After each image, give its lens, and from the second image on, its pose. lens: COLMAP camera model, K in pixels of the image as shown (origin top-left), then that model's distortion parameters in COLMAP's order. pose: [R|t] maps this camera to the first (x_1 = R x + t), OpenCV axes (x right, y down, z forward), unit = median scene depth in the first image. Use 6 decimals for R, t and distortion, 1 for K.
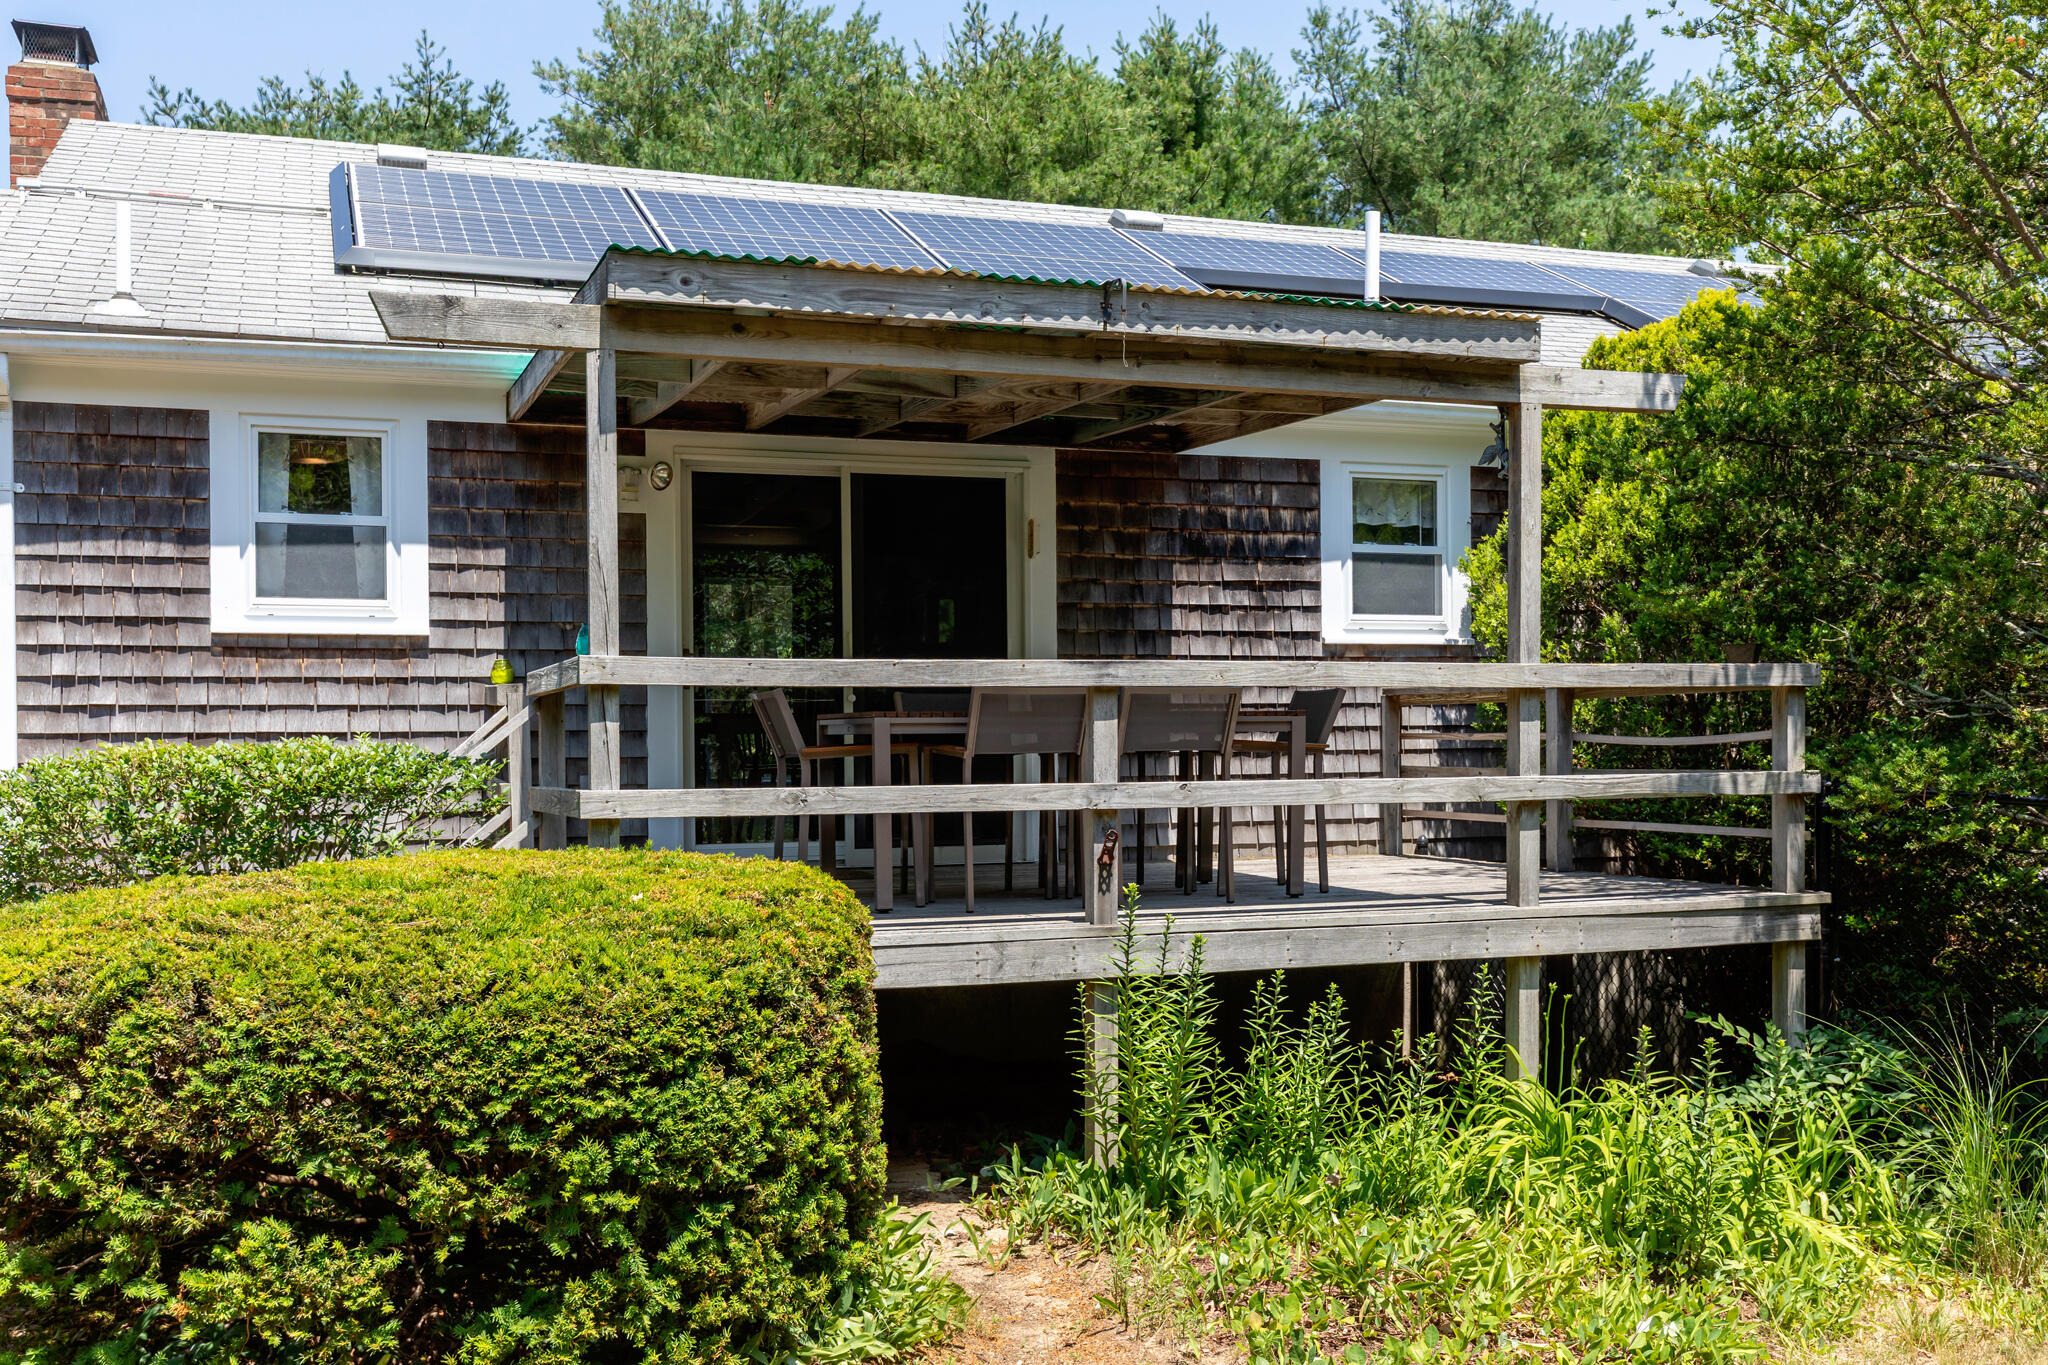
lens RADIAL K [[2023.9, 0, 1022.1], [0, 2023.9, 681.9], [0, 0, 1]] dist [0.010107, 0.000000]
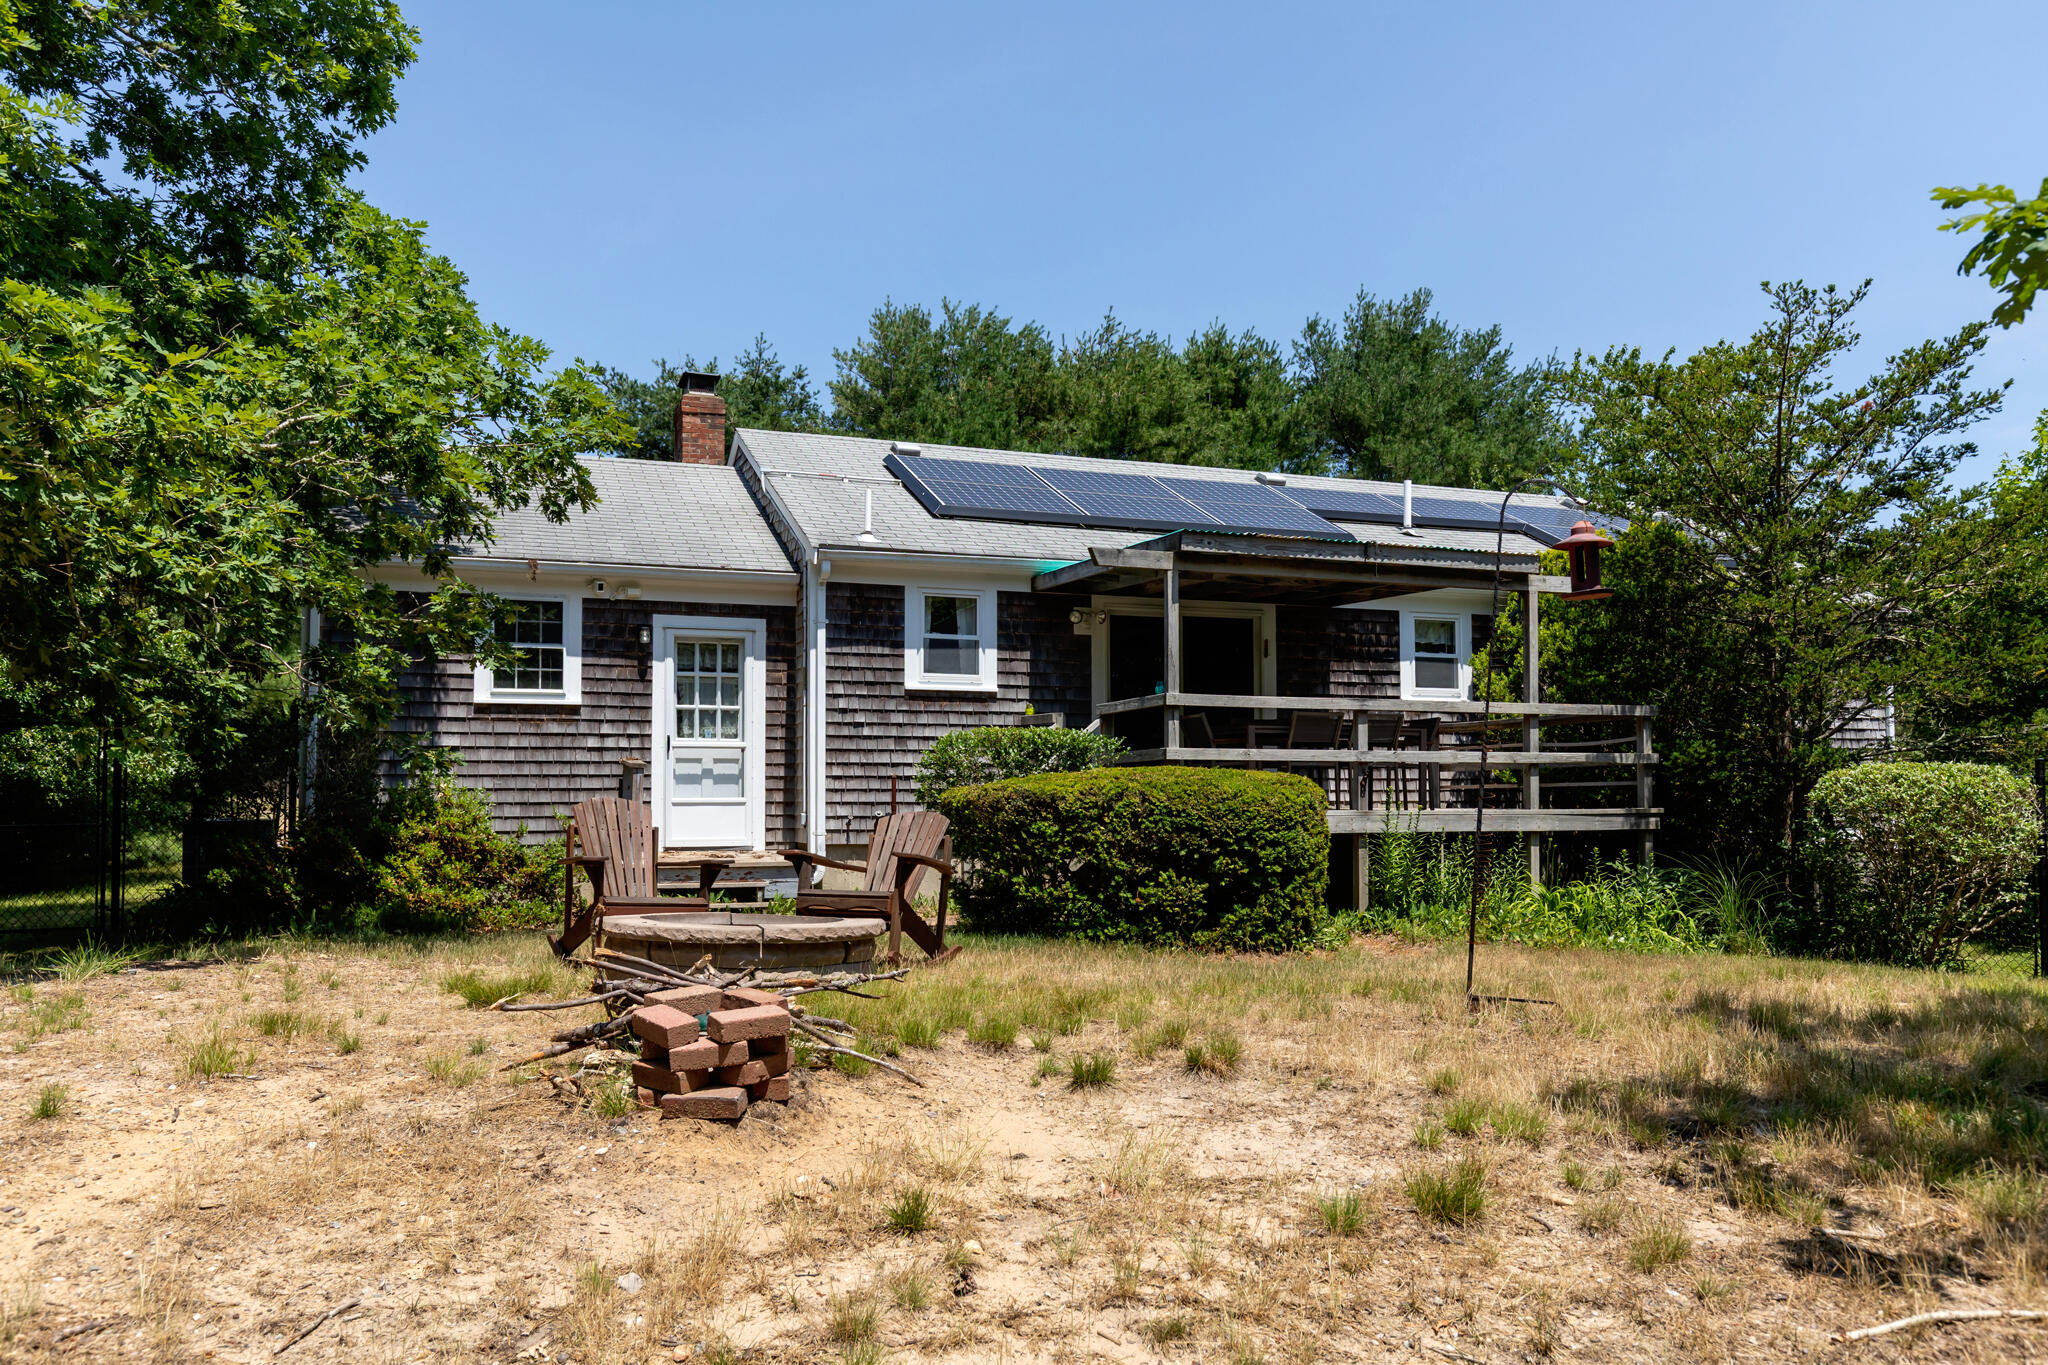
lens RADIAL K [[1528.8, 0, 1026.0], [0, 1528.8, 681.9], [0, 0, 1]] dist [0.009524, 0.000557]
pose [[0.999866, 0.006876, 0.014844, -0.258625], [-0.006111, 0.998681, -0.050989, 0.043045], [-0.015175, 0.050891, 0.998589, -0.535006]]
